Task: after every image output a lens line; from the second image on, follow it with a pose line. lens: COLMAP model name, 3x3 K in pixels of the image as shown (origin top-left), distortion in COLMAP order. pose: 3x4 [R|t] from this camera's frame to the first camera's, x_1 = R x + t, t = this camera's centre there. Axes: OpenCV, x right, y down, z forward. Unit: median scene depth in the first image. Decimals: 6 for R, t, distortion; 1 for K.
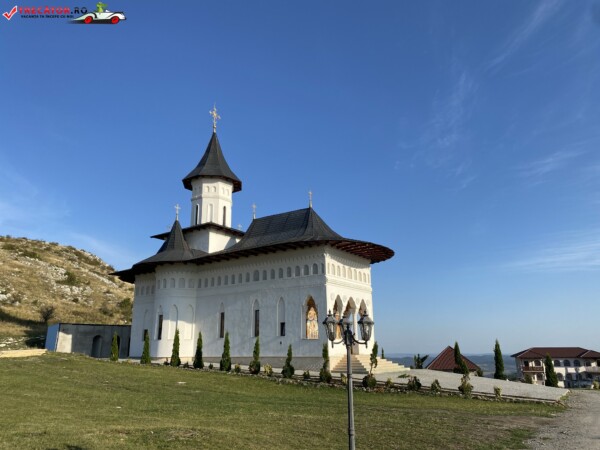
lens RADIAL K [[458.5, 0, 291.8], [0, 458.5, 224.3], [0, 0, 1]] dist [0.040828, -0.038439]
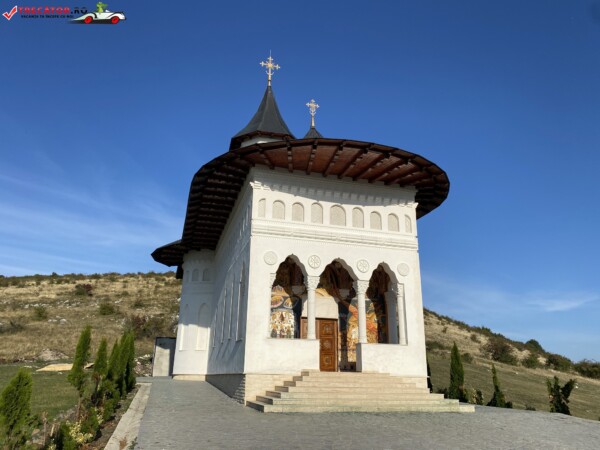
lens RADIAL K [[458.5, 0, 301.8], [0, 458.5, 209.9], [0, 0, 1]] dist [0.040828, -0.038439]
pose [[0.788892, -0.192602, -0.583569, 0.366803], [0.141749, 0.981040, -0.132162, 0.150174], [0.597960, 0.021541, 0.801237, 0.504011]]
